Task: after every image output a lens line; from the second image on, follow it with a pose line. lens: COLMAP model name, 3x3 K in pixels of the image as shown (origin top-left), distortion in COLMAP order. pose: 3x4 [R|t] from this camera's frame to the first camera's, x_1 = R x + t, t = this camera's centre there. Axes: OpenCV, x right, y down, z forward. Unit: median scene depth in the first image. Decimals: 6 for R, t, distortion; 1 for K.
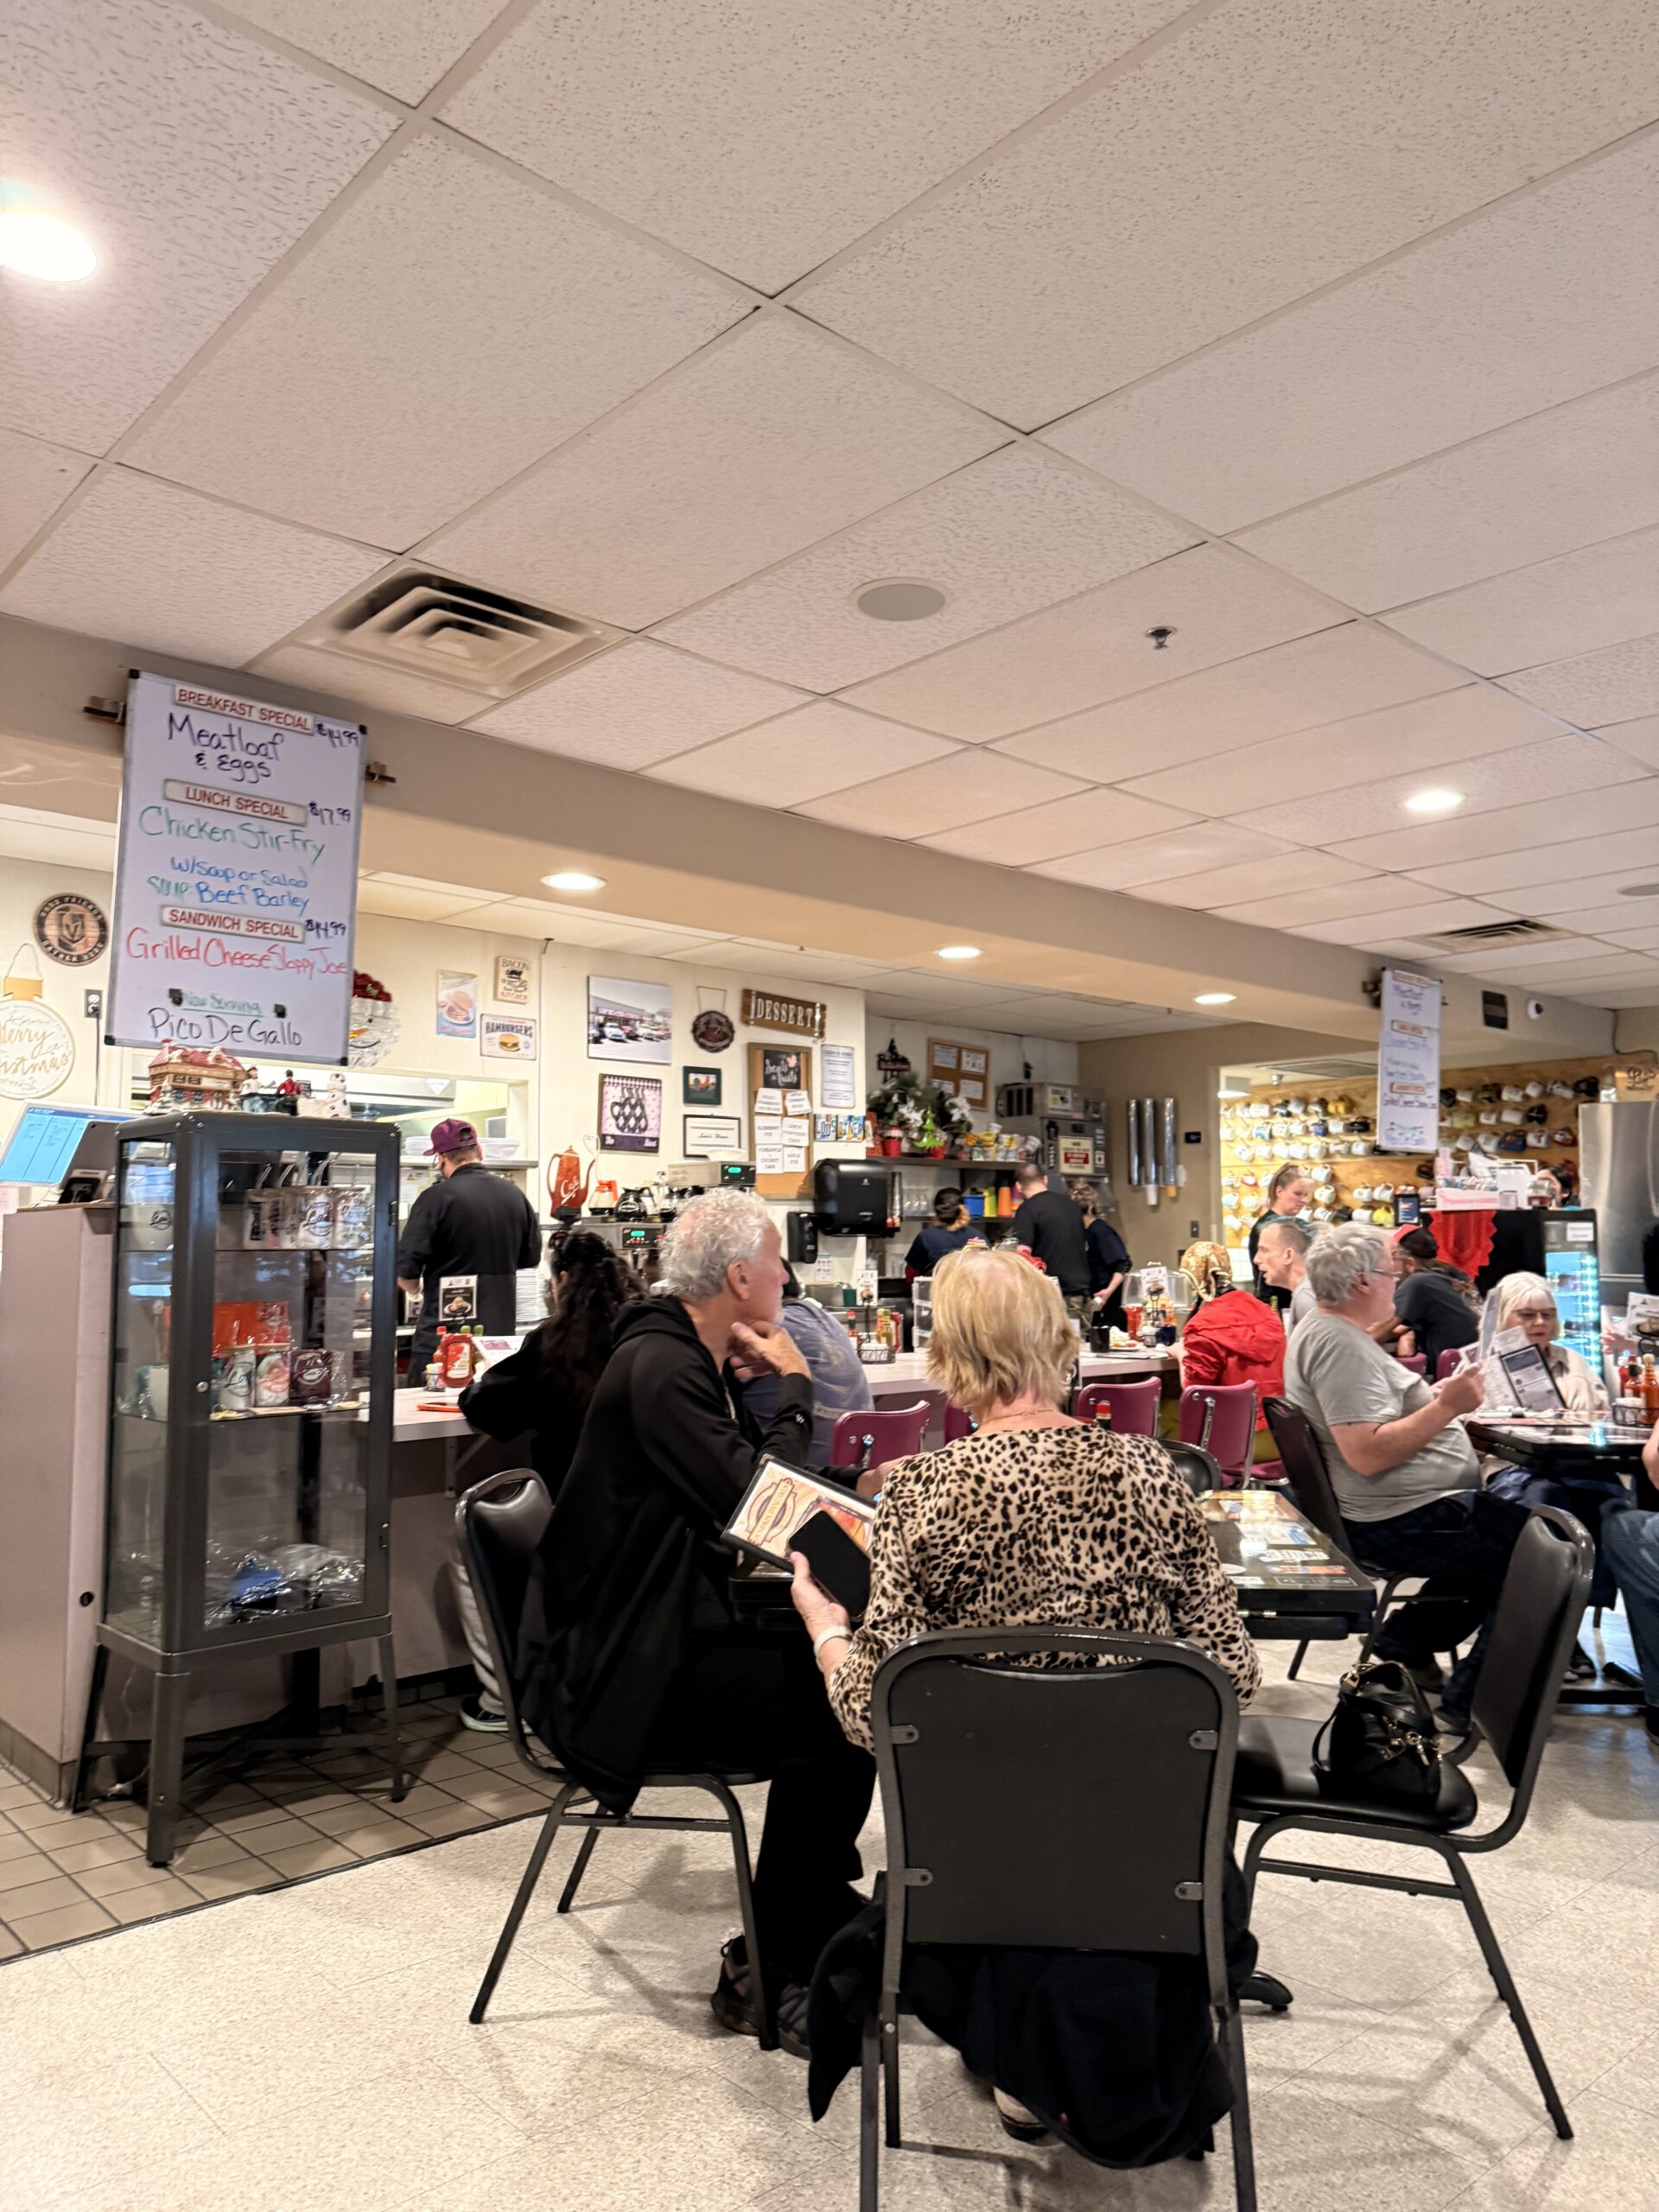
lens RADIAL K [[1569.8, 0, 829.5], [0, 1569.8, 1106.0], [0, 0, 1]] dist [0.078610, 0.000025]
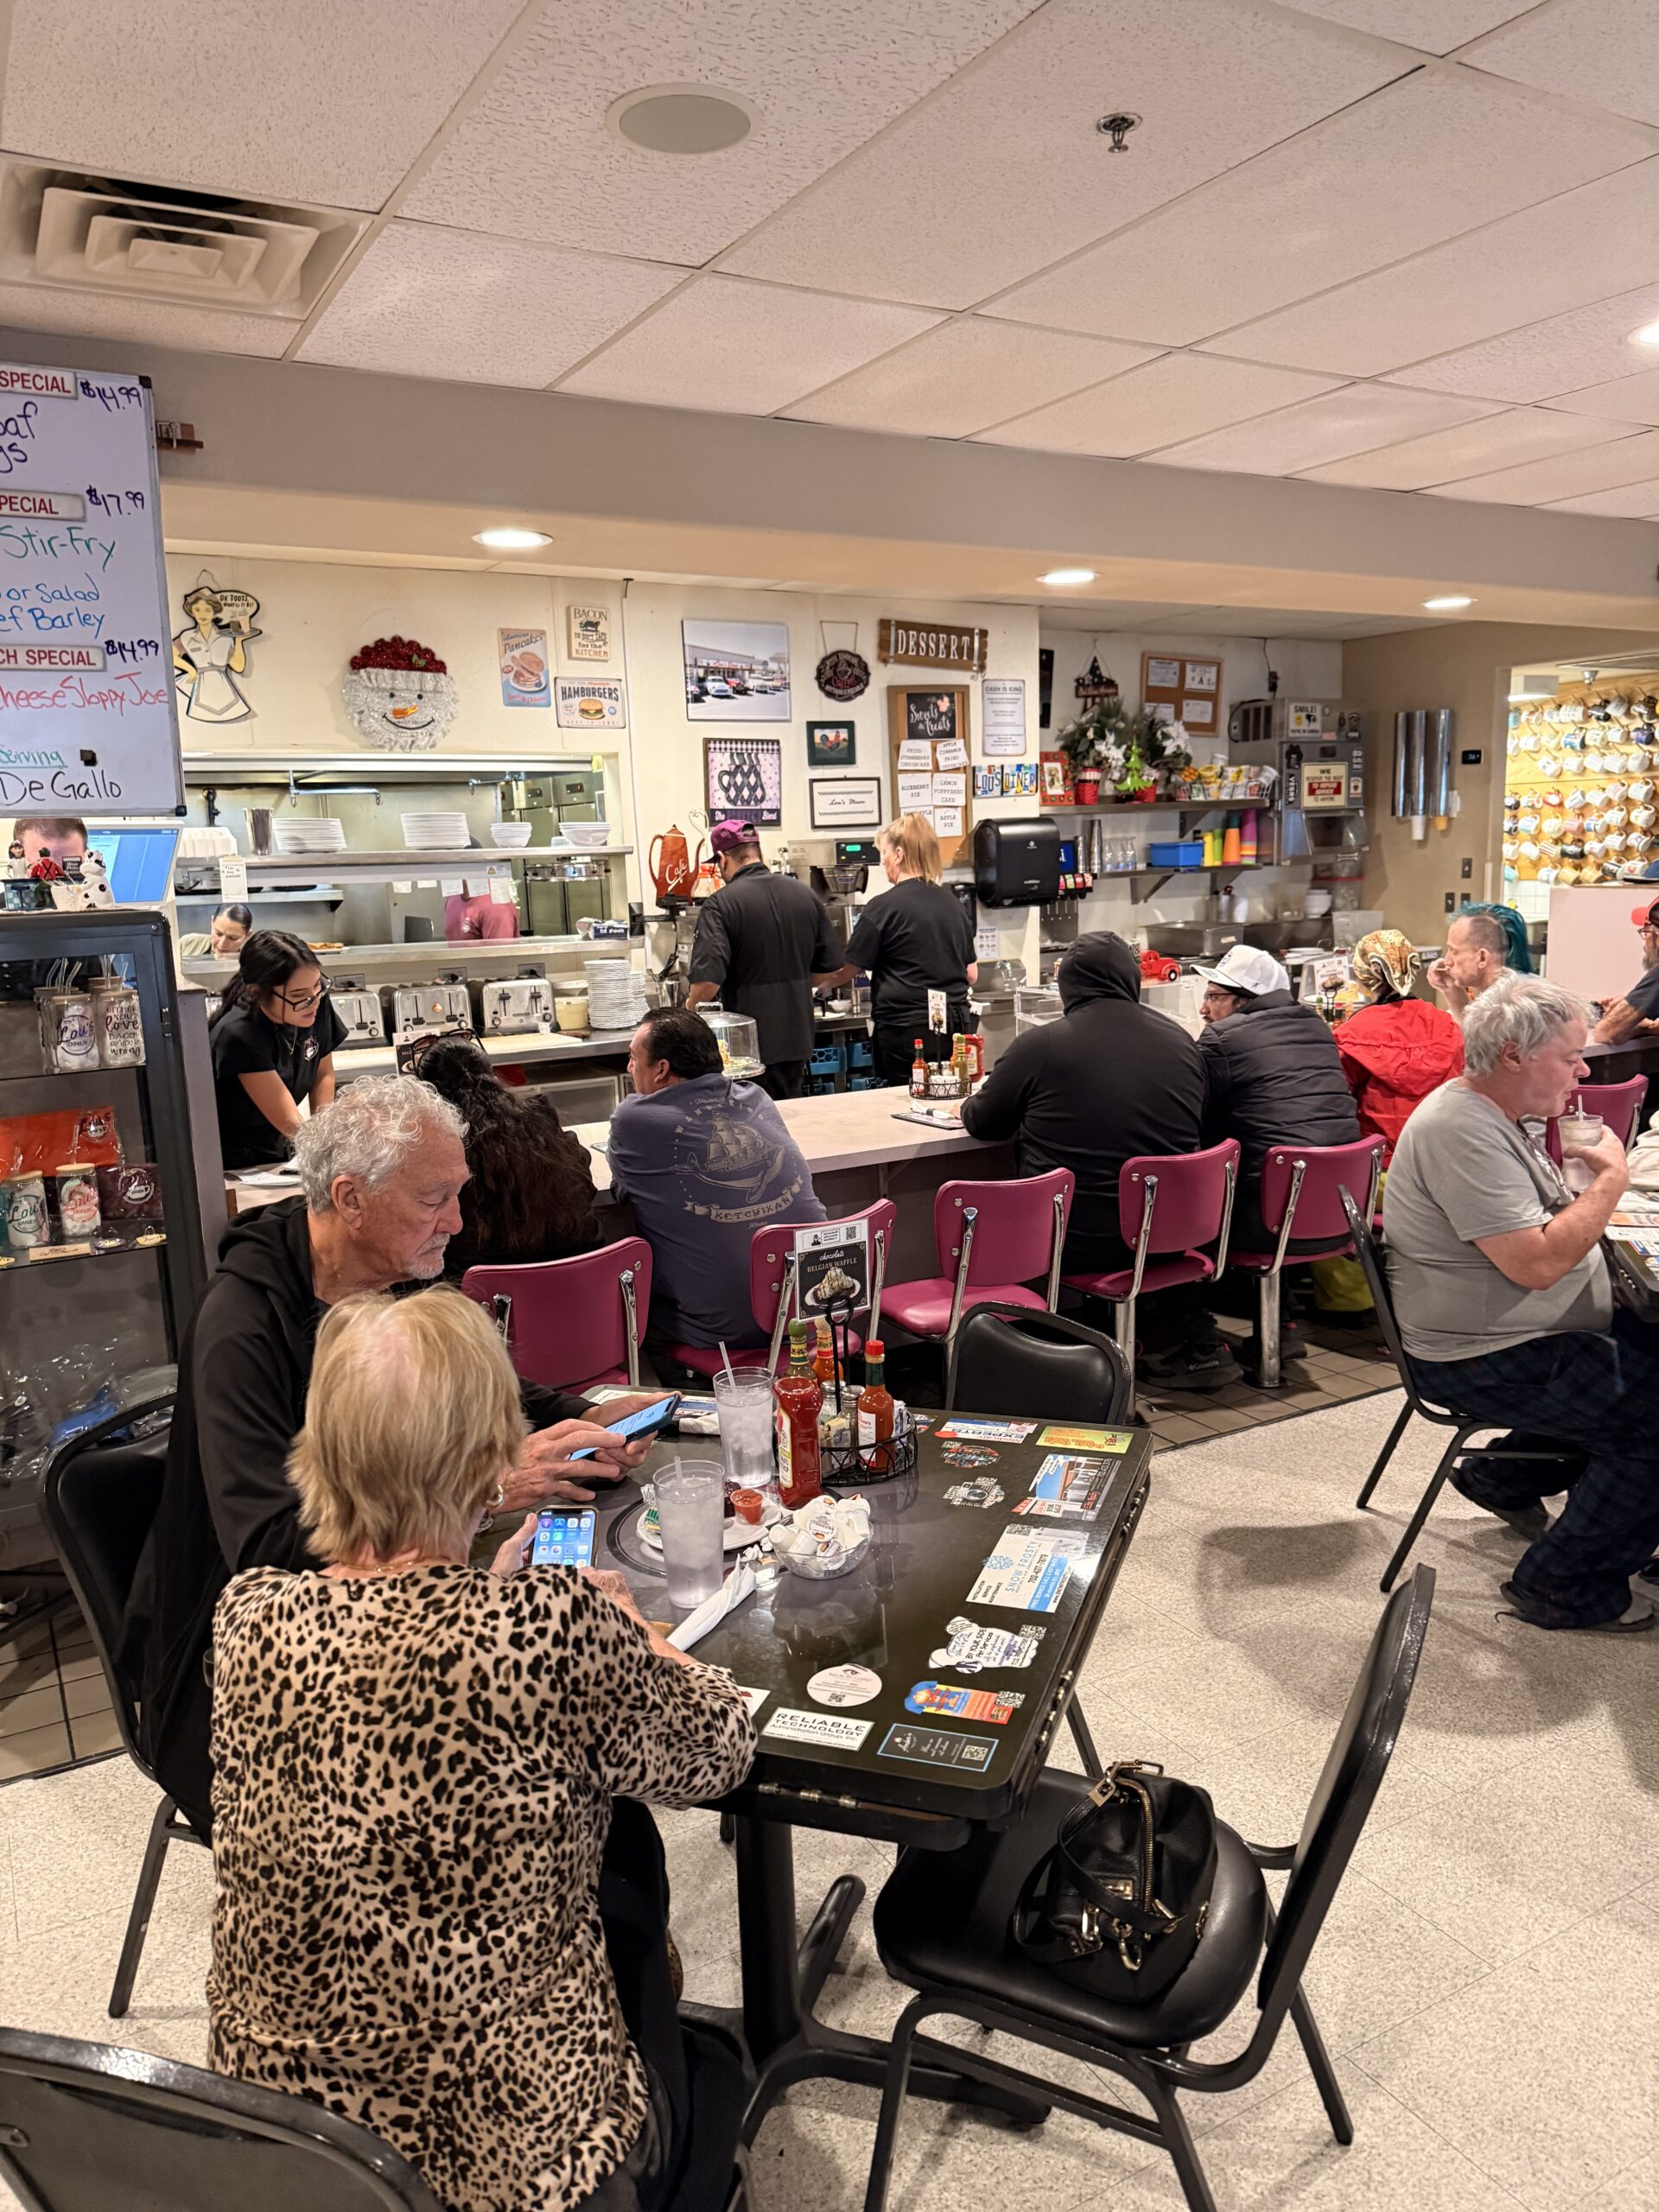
lens RADIAL K [[1571.4, 0, 865.8], [0, 1571.4, 1163.0], [0, 0, 1]] dist [0.110213, -0.155850]
pose [[0.978434, 0.012215, -0.206200, 0.118847], [0.048028, 0.957438, 0.284615, -0.037721], [0.200901, -0.288381, 0.936203, 0.107586]]
